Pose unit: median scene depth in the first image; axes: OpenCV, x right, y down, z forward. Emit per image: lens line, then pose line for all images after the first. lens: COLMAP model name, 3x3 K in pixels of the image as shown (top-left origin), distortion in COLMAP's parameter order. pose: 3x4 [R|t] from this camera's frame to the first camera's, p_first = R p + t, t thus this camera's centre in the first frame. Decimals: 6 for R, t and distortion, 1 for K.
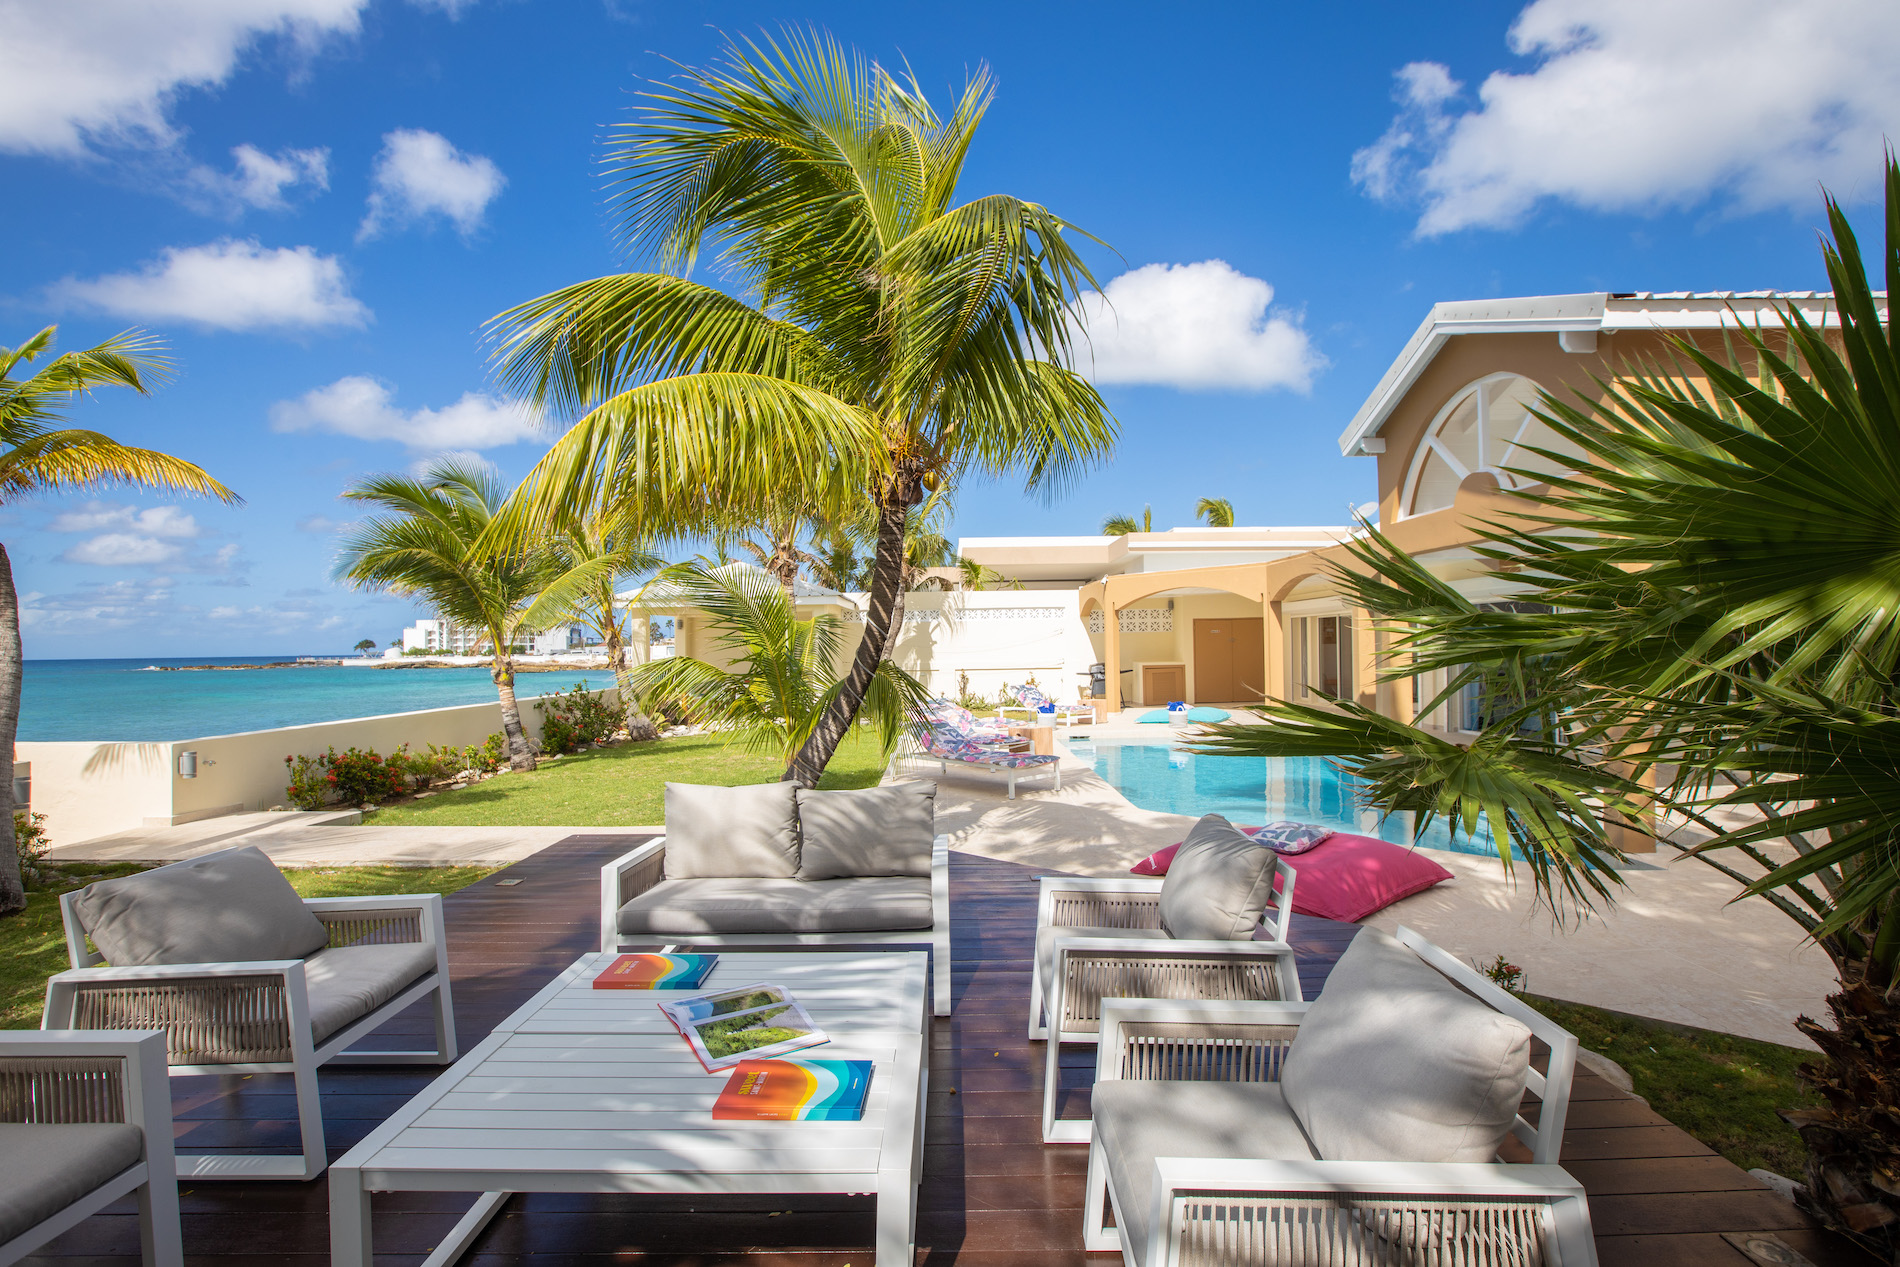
lens RADIAL K [[897.4, 0, 933.7], [0, 897.4, 646.0], [0, 0, 1]] dist [-0.033973, 0.001327]
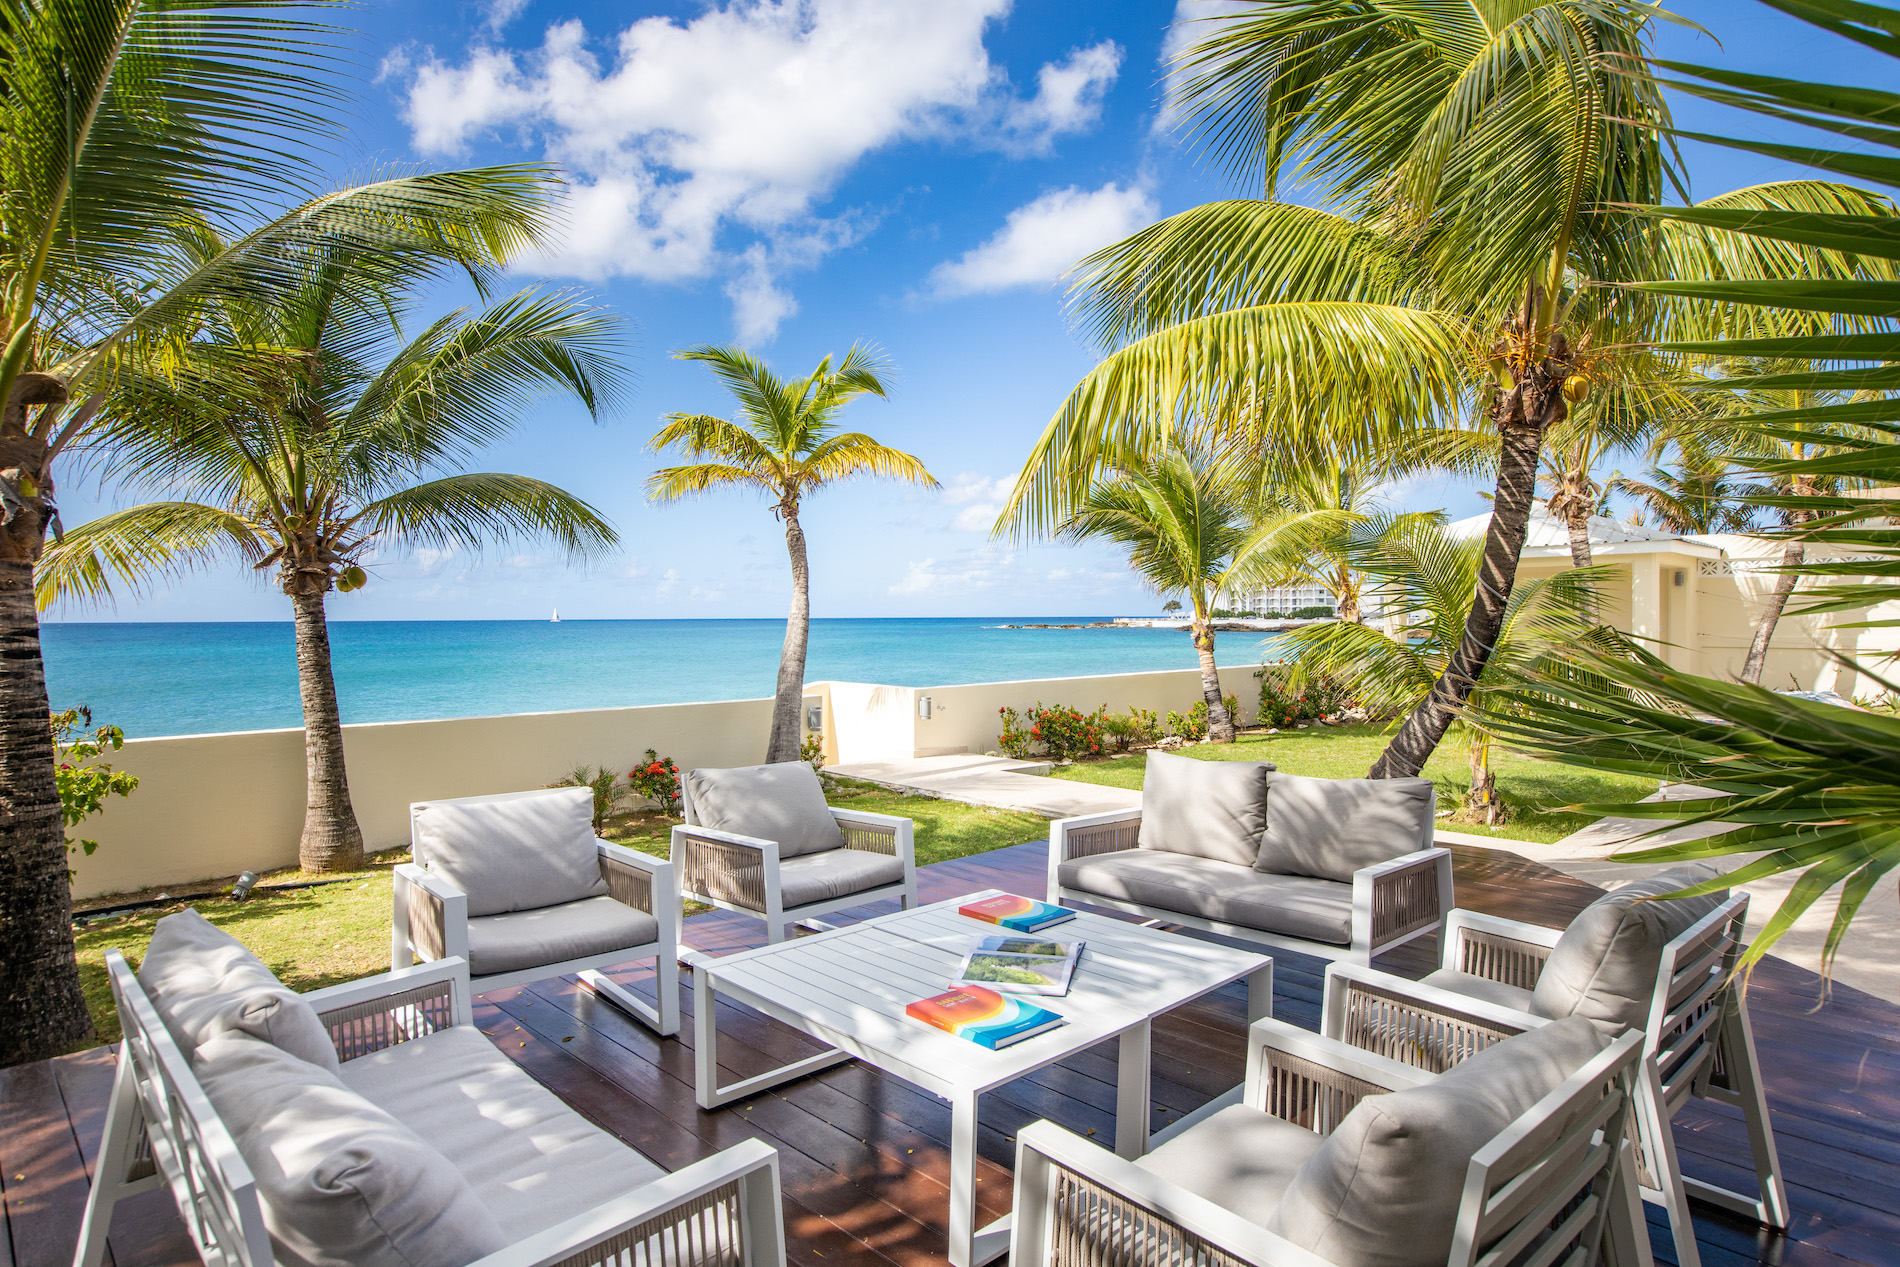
lens RADIAL K [[1059.0, 0, 931.9], [0, 1059.0, 627.0], [0, 0, 1]] dist [-0.028048, 0.003910]
pose [[0.703375, 0.018313, -0.710583, 0.111312], [-0.005820, 0.999783, 0.020005, -0.000892], [0.710795, -0.009935, 0.703329, 0.006621]]
